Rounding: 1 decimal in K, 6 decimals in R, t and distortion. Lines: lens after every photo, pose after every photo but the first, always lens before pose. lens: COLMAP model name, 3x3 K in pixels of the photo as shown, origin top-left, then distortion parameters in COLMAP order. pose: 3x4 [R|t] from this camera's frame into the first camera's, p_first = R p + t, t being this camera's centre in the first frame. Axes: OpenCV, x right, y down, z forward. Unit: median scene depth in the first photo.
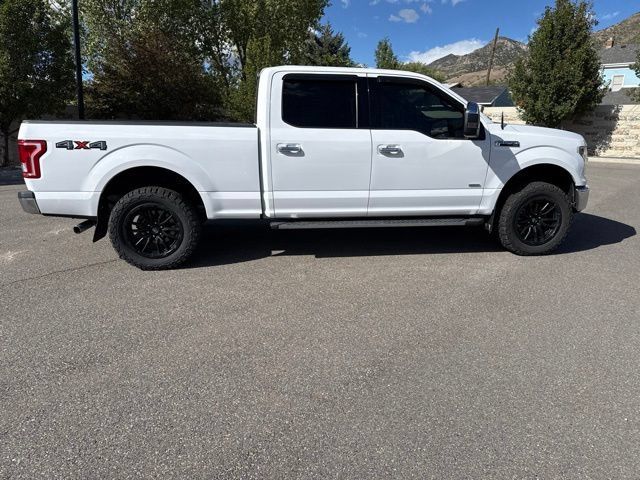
lens RADIAL K [[451.2, 0, 322.1], [0, 451.2, 240.2], [0, 0, 1]] dist [0.046745, -0.053045]
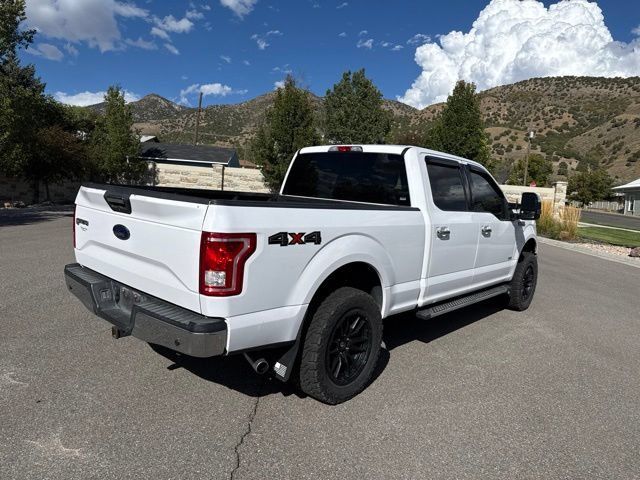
lens RADIAL K [[451.2, 0, 322.1], [0, 451.2, 240.2], [0, 0, 1]] dist [0.046745, -0.053045]
pose [[0.759020, -0.033788, 0.650190, -0.853644], [0.103409, 0.992232, -0.069156, -0.142545], [-0.642803, 0.119726, 0.756618, 0.430471]]
